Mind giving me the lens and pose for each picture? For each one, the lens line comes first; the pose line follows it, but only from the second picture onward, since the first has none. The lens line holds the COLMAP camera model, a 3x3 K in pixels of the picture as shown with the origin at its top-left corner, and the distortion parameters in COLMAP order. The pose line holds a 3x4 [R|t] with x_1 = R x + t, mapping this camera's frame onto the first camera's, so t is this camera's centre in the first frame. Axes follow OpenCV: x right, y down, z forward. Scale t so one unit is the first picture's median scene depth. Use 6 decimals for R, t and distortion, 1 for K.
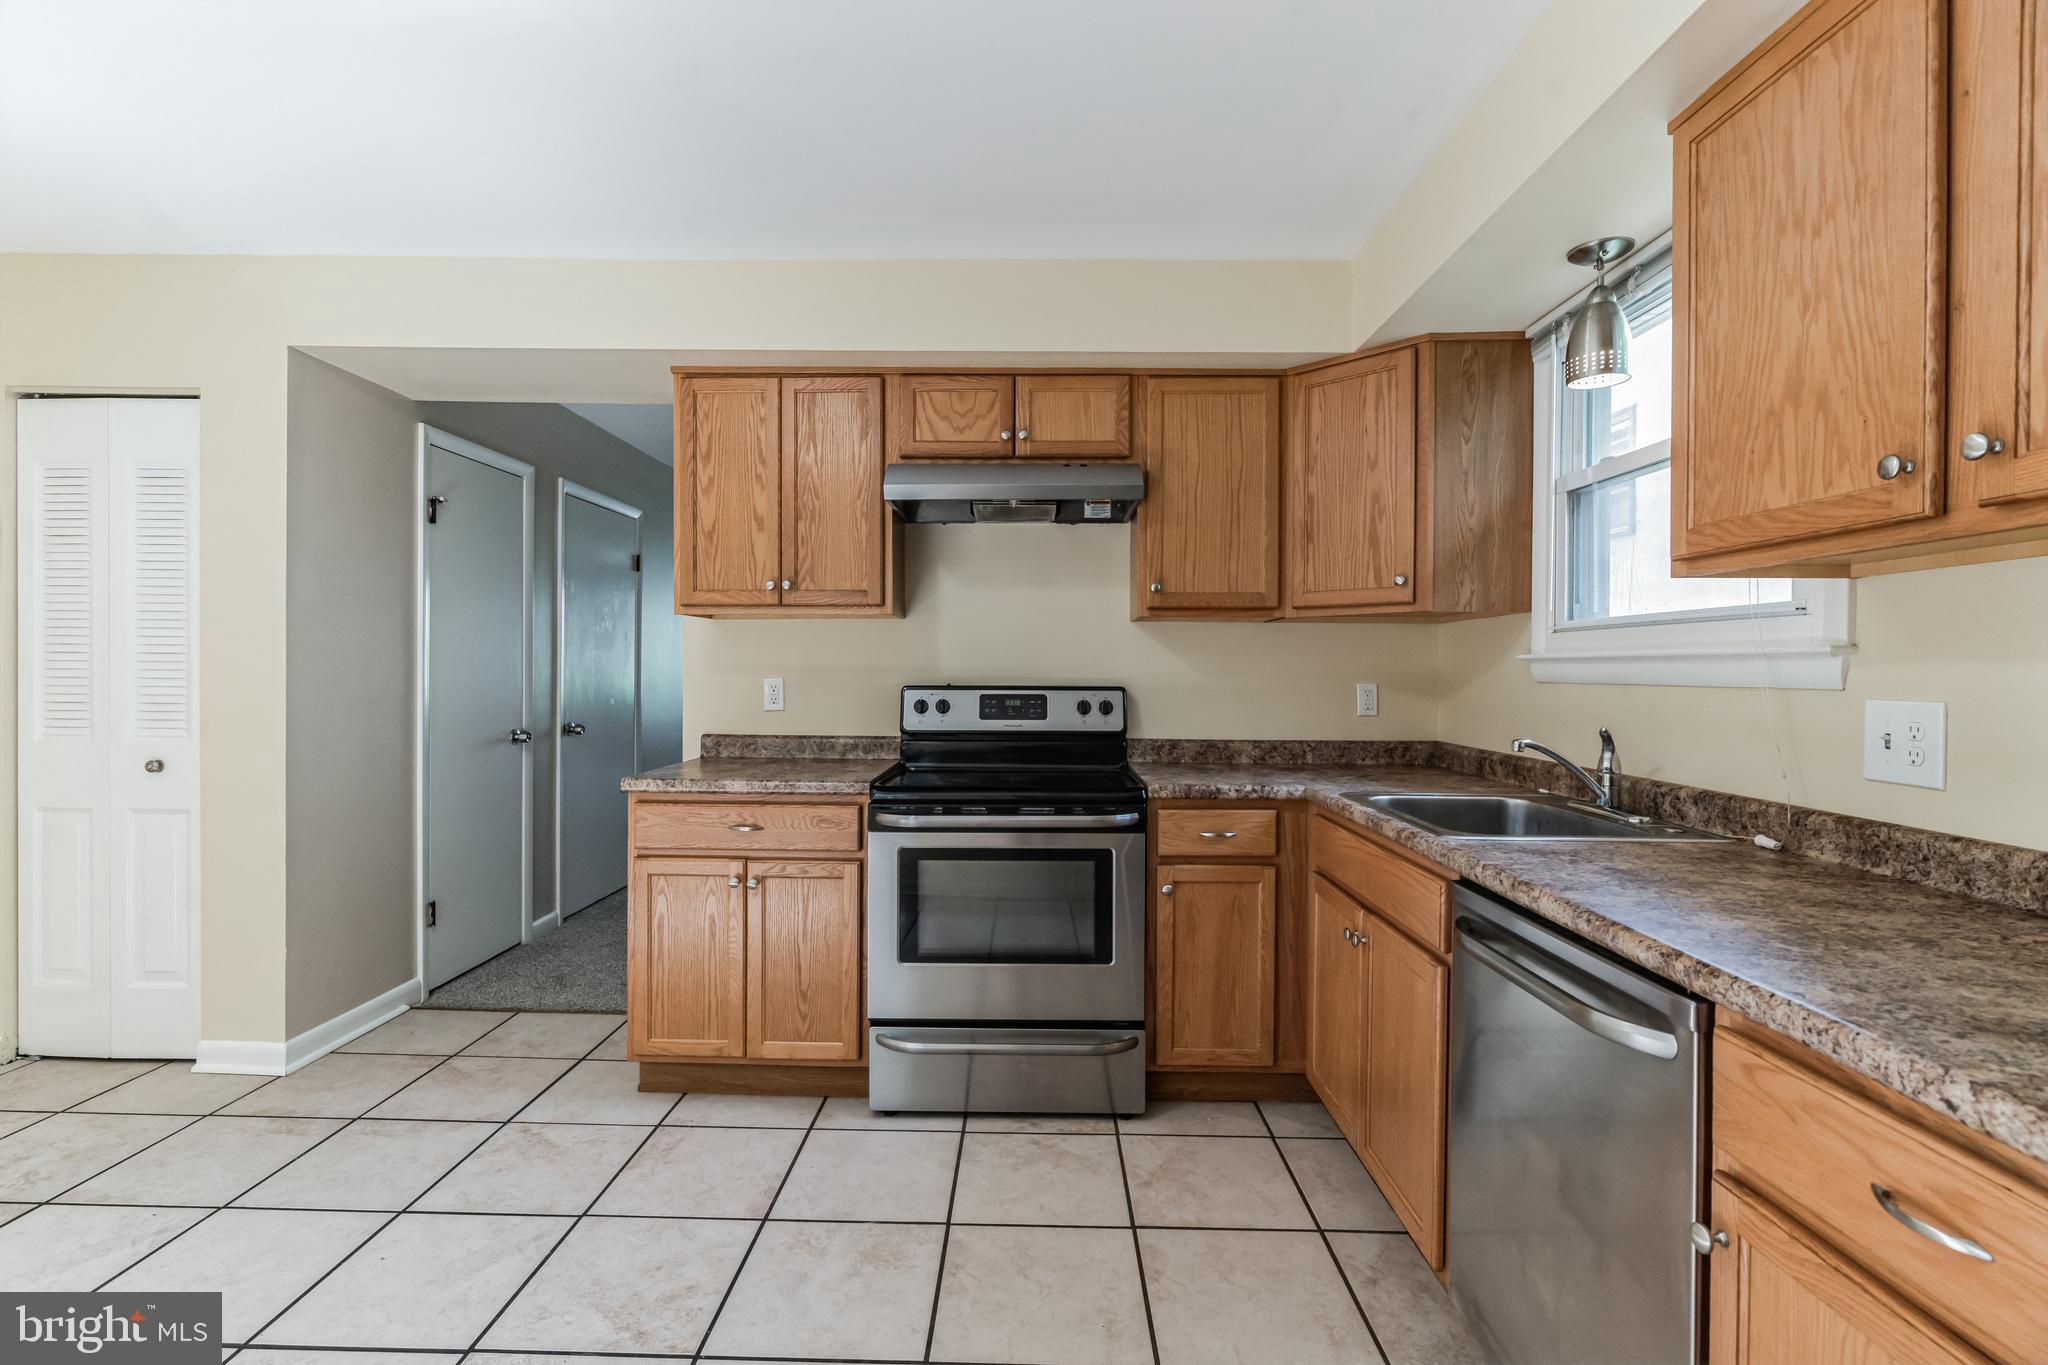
lens RADIAL K [[923.1, 0, 1016.9], [0, 923.1, 675.7], [0, 0, 1]] dist [-0.000101, 0.000254]
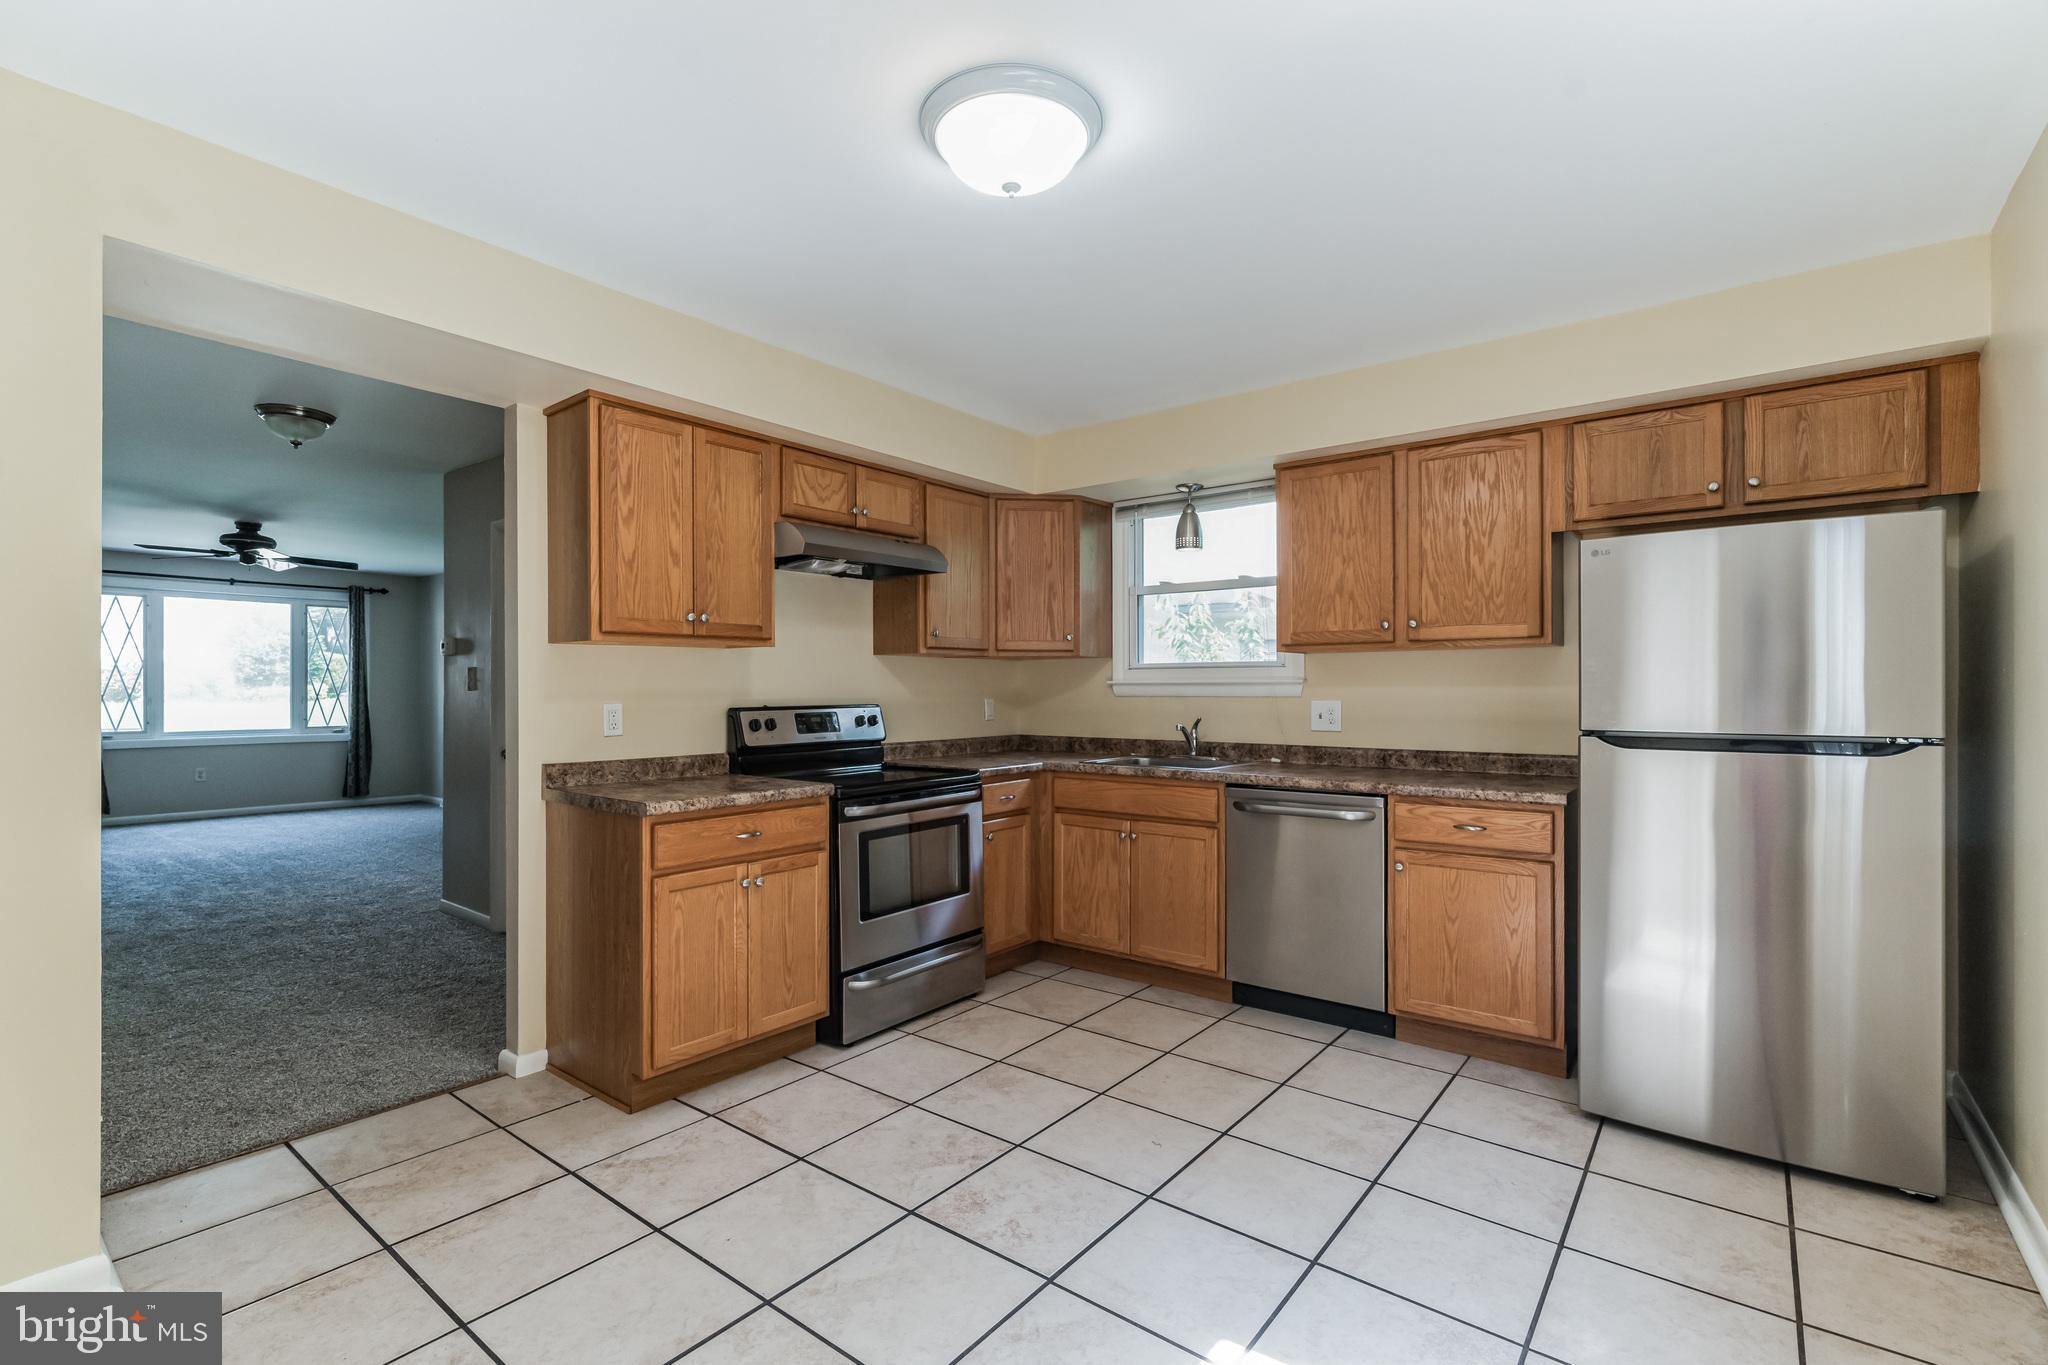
lens RADIAL K [[930.7, 0, 1024.0], [0, 930.7, 682.5], [0, 0, 1]] dist [-0.012405, 0.009154]
pose [[0.598554, -0.002691, 0.801078, -0.980073], [0.011602, 0.999919, -0.005310, -0.011905], [-0.800998, 0.012473, 0.598537, 0.040865]]
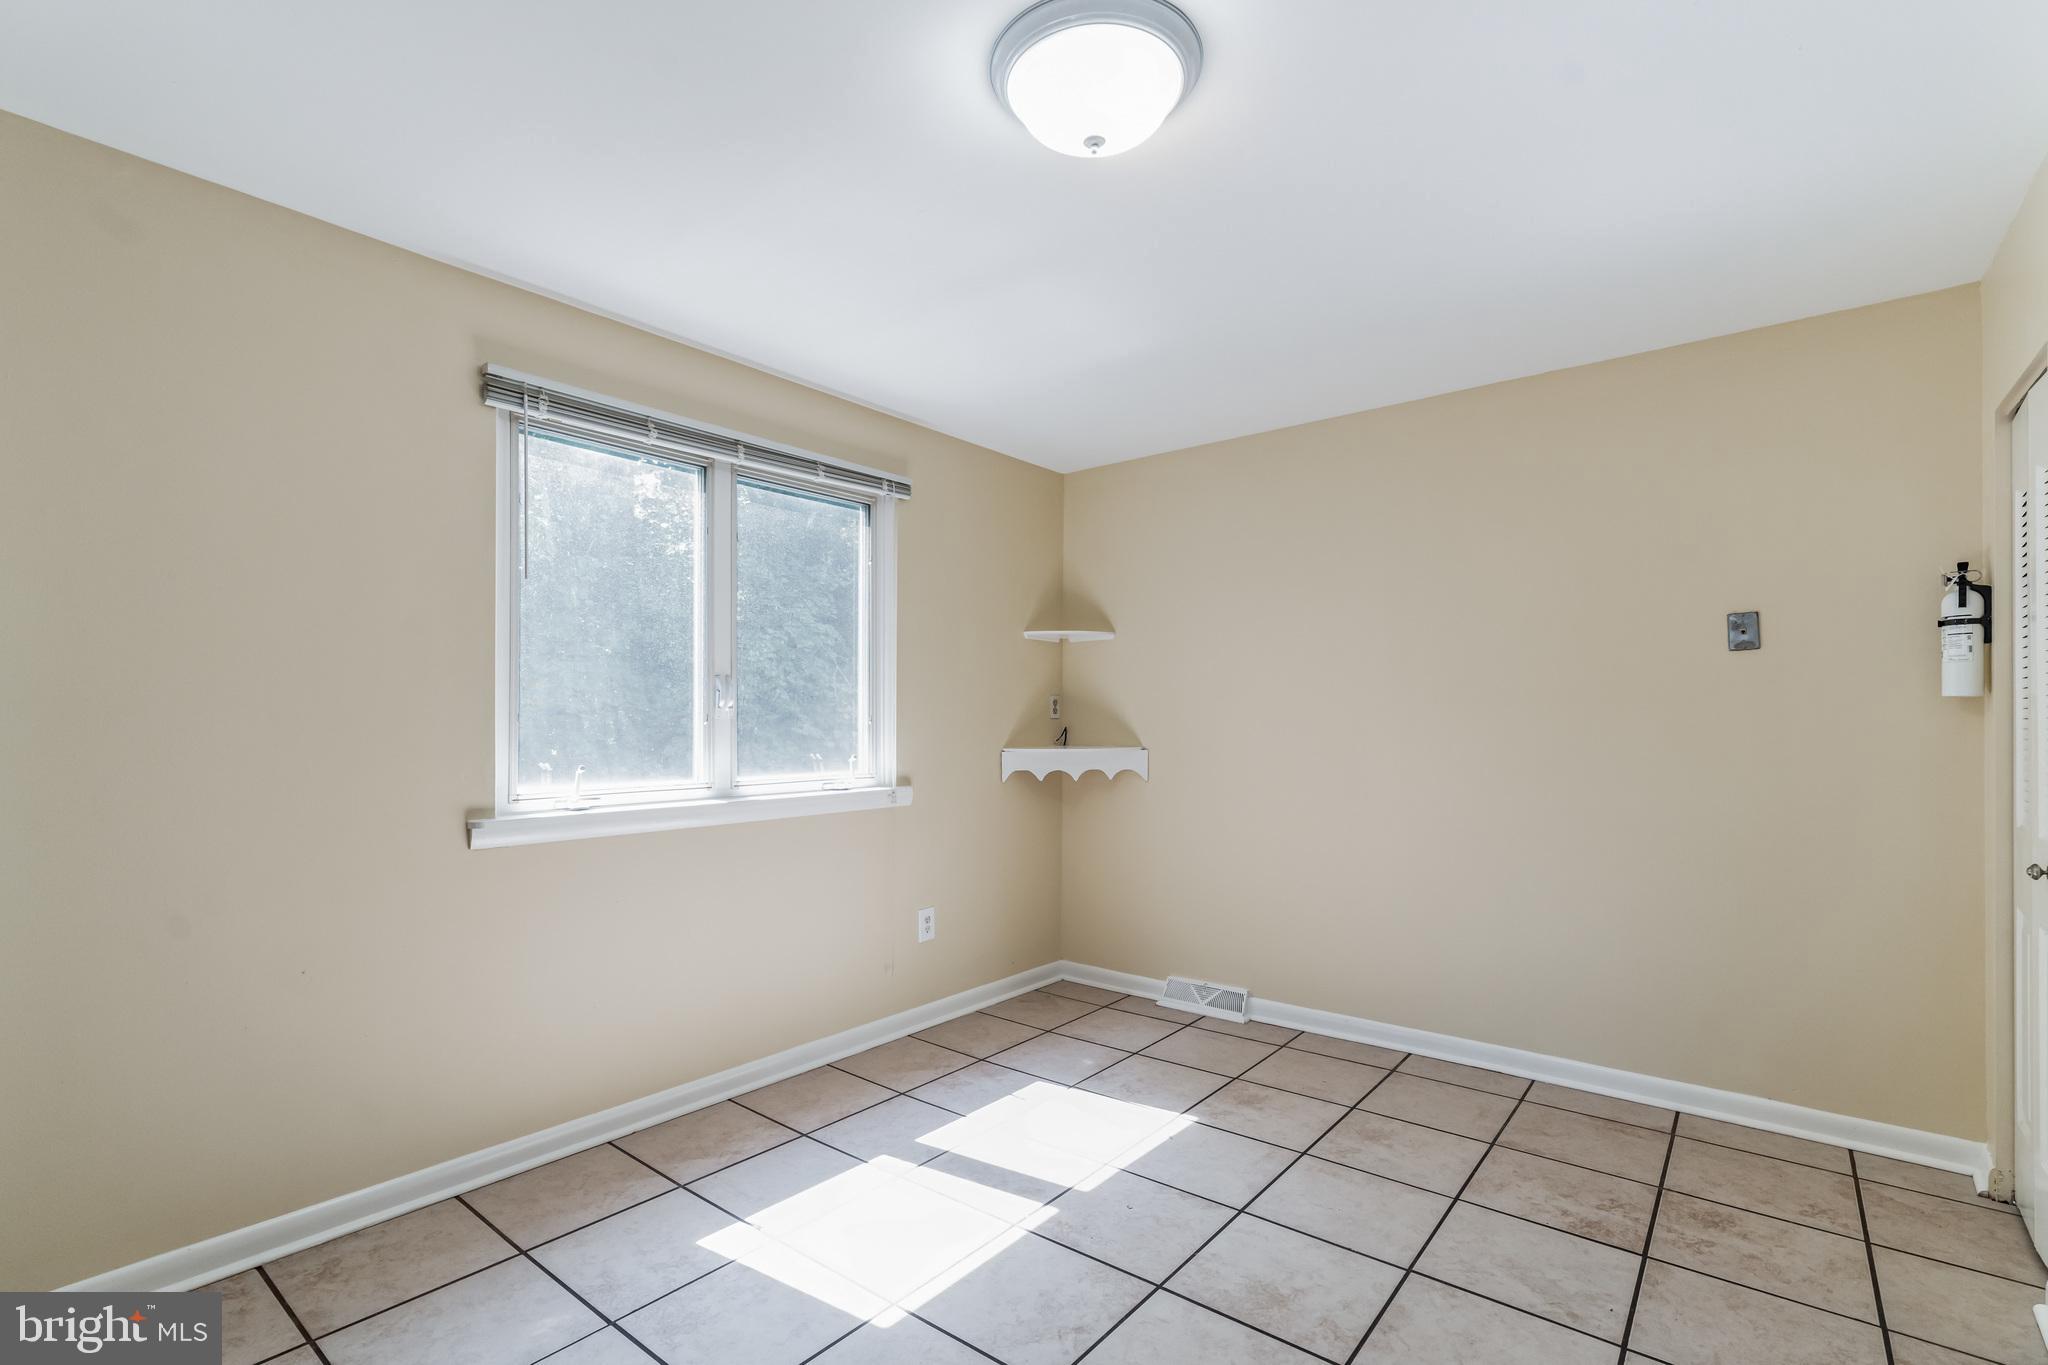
lens RADIAL K [[927.5, 0, 1020.7], [0, 927.5, 722.4], [0, 0, 1]] dist [-0.001678, -0.000033]
pose [[-0.611952, -0.014407, -0.790763, 0.157543], [-0.012767, 0.999884, -0.008337, -0.002608], [0.790792, 0.004994, -0.612065, 0.855359]]
